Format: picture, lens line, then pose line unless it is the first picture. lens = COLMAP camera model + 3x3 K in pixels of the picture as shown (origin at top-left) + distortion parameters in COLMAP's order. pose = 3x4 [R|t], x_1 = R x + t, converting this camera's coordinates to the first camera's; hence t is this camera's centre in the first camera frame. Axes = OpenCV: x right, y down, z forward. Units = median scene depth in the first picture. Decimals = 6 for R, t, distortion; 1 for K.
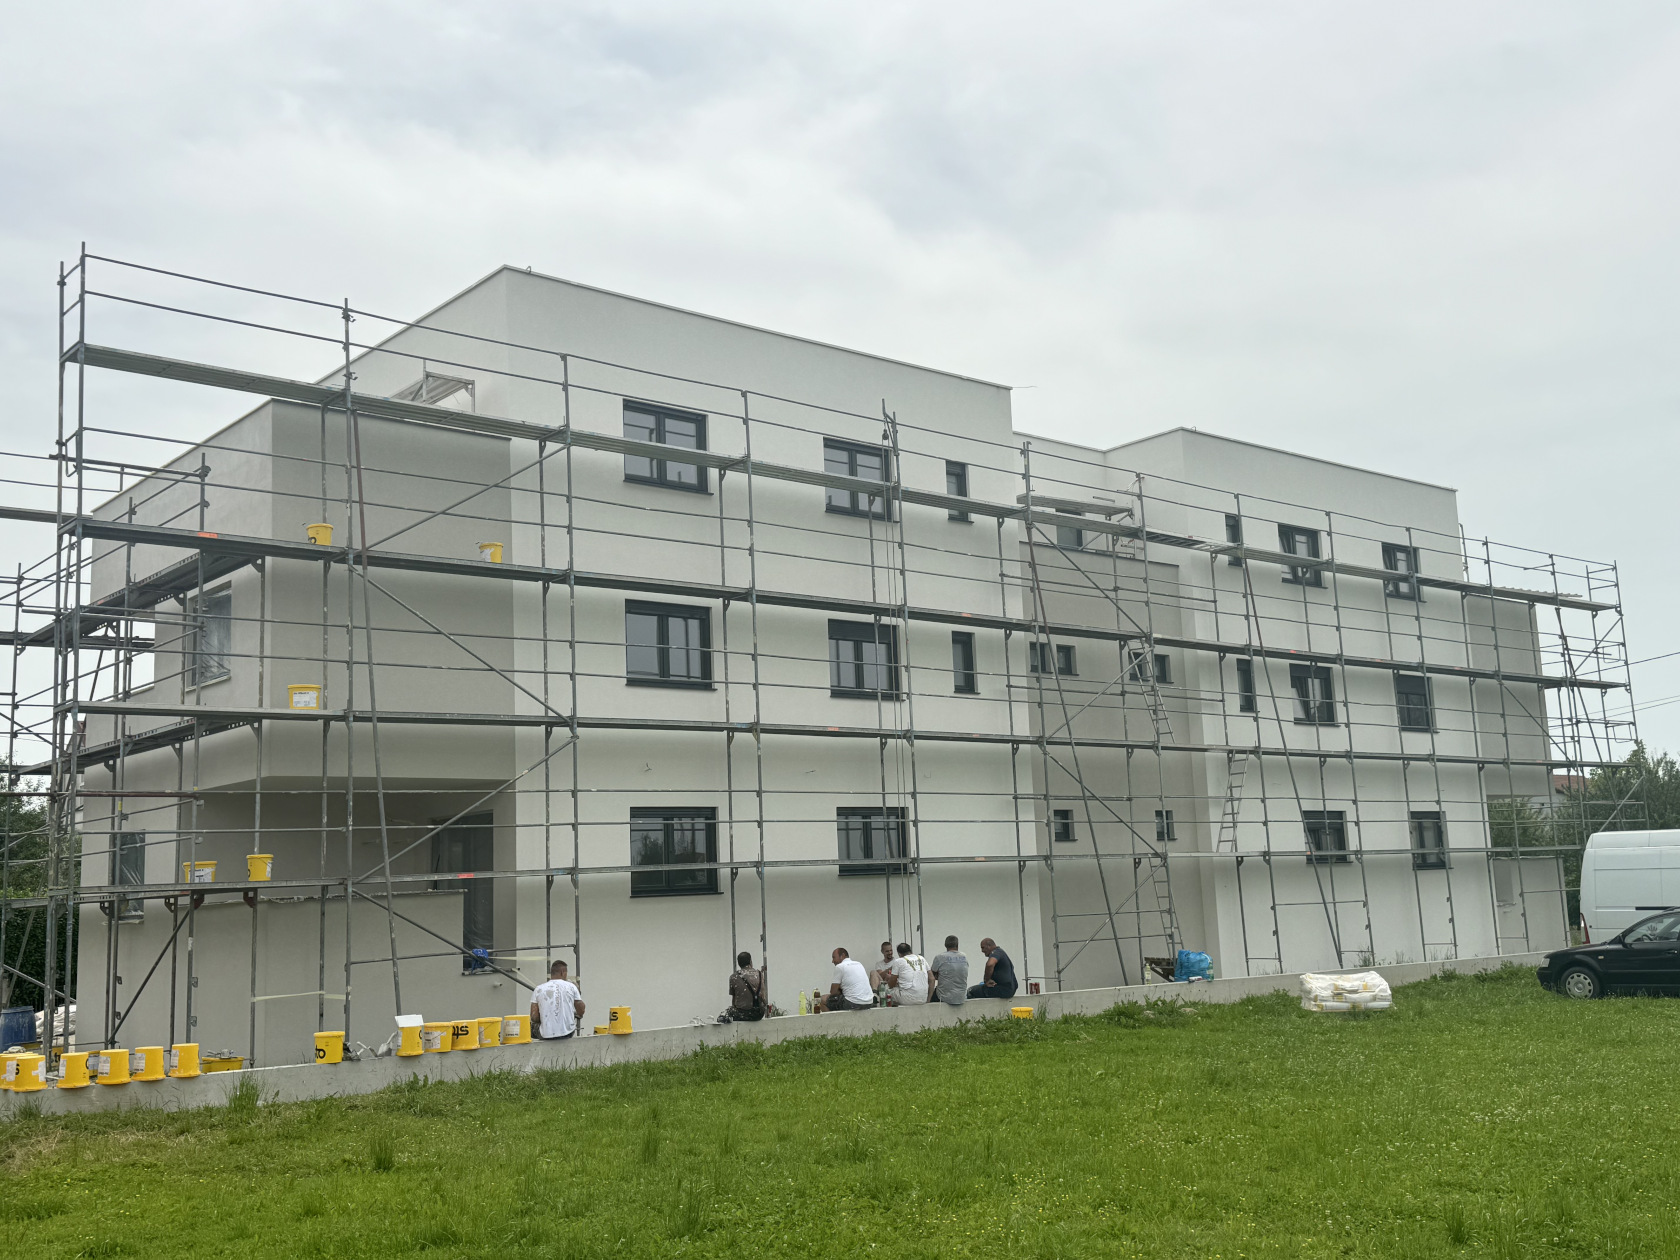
lens RADIAL K [[1691.6, 0, 840.0], [0, 1691.6, 630.0], [0, 0, 1]] dist [0.012223, 0.003773]
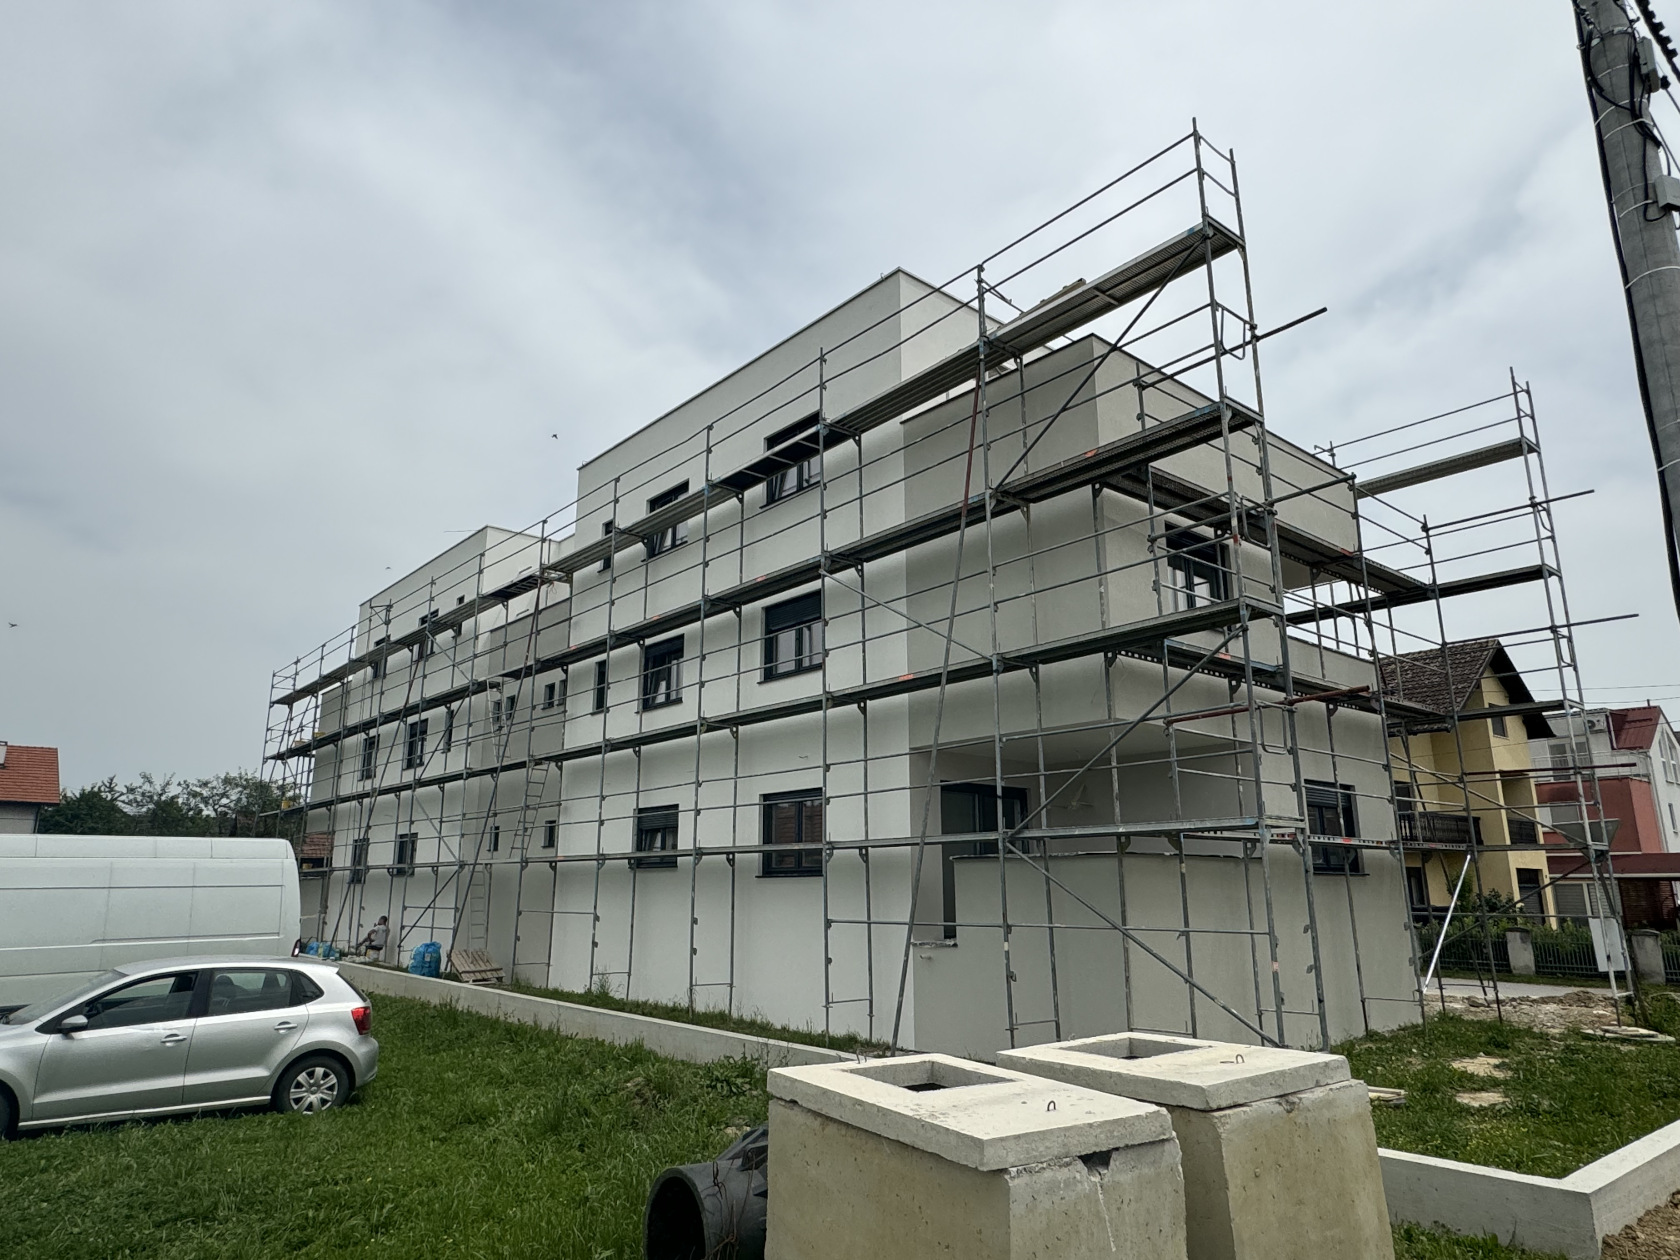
lens RADIAL K [[1076.5, 0, 840.0], [0, 1076.5, 630.0], [0, 0, 1]] dist [-0.001905, -0.000442]
pose [[-0.009047, -0.181034, -0.983435, 0.798954], [0.171812, 0.968568, -0.179878, 0.131585], [0.985088, -0.170593, 0.022341, 1.066552]]
